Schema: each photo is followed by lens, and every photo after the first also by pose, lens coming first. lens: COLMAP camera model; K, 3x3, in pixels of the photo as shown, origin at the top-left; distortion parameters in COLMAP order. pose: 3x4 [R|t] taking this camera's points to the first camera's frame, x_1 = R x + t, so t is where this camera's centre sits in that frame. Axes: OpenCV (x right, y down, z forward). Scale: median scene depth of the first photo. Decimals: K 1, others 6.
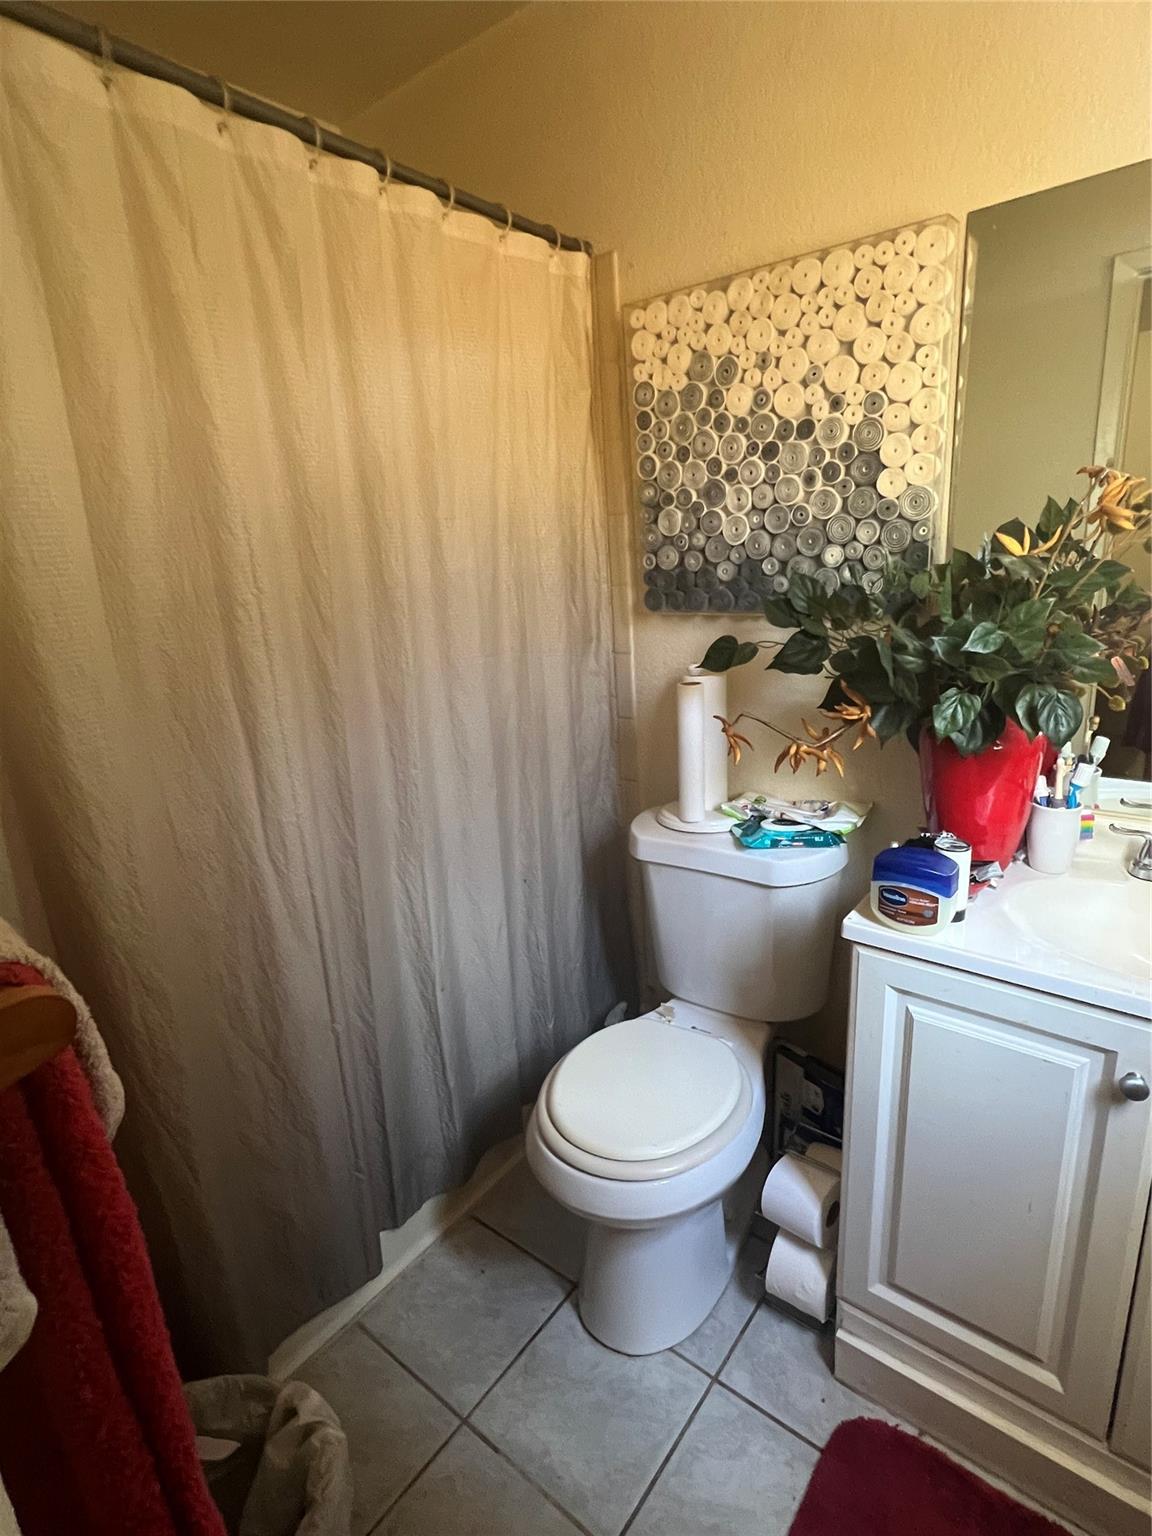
lens RADIAL K [[787.5, 0, 577.1], [0, 787.5, 767.4], [0, 0, 1]] dist [0.003501, 0.002340]
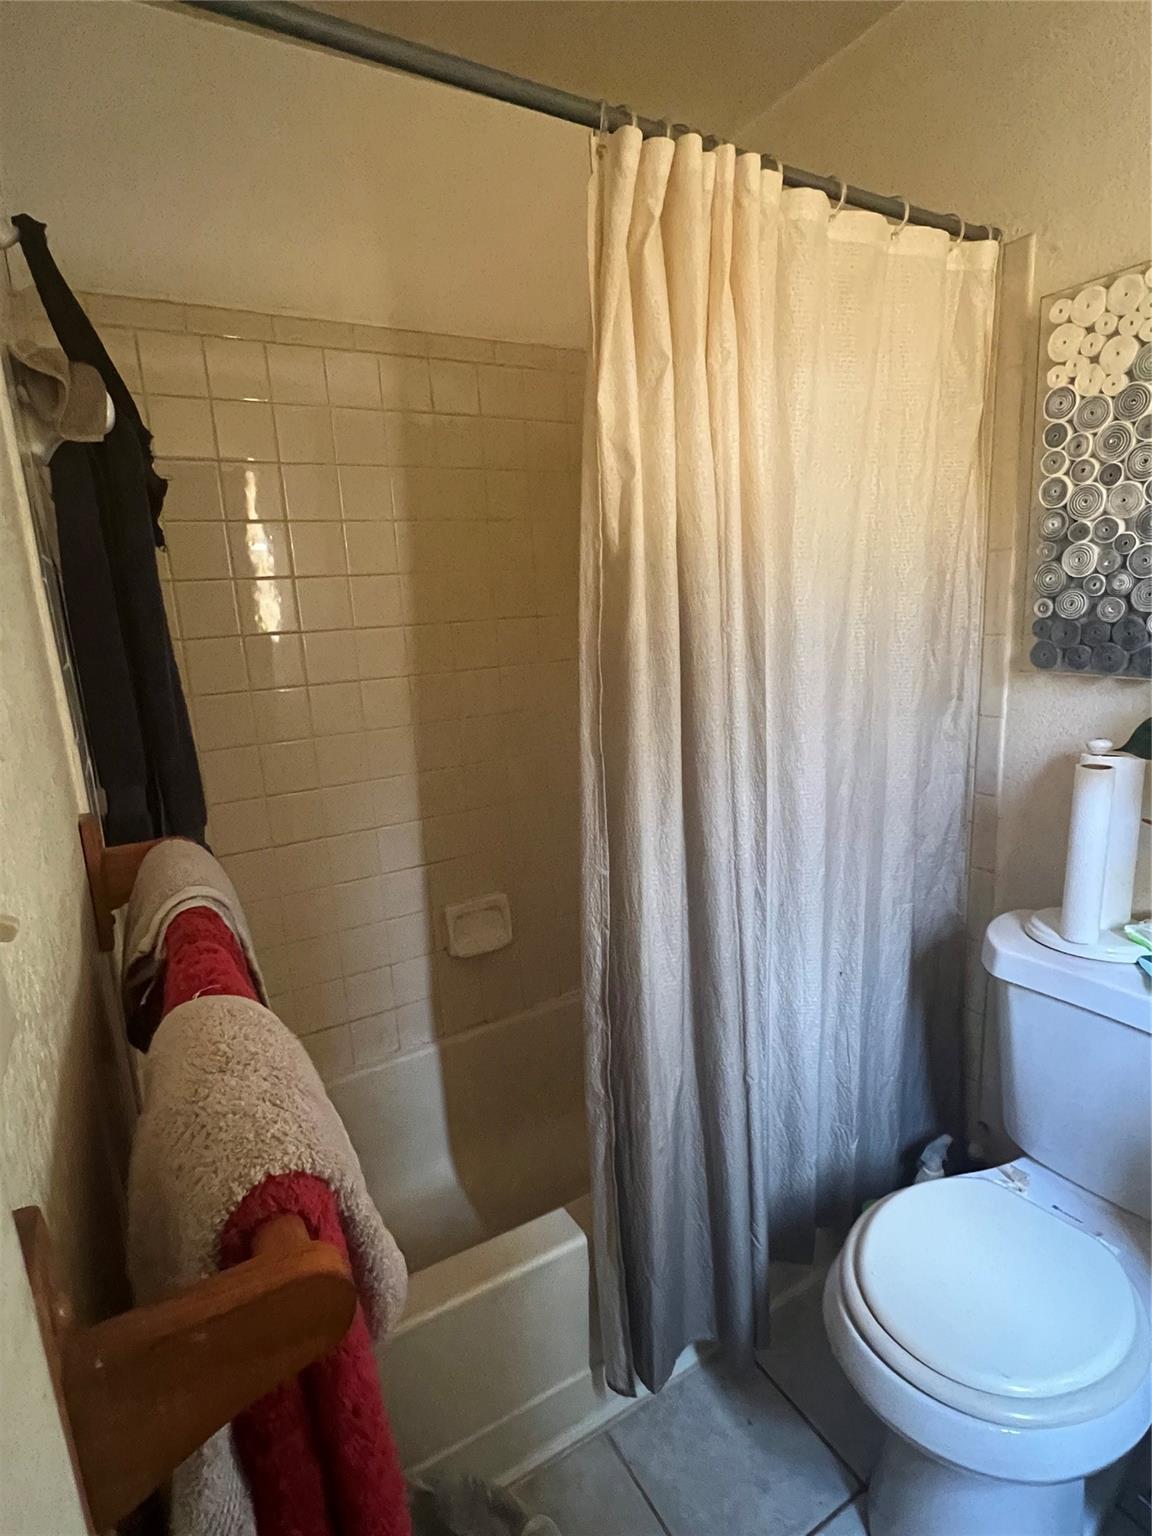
lens RADIAL K [[787.5, 0, 575.5], [0, 787.5, 765.8], [0, 0, 1]] dist [0.003501, 0.002340]
pose [[0.932449, 0.091746, -0.349460, -0.059881], [-0.103074, 0.994576, -0.013914, -0.041517], [0.346288, 0.048994, 0.936848, 0.088761]]
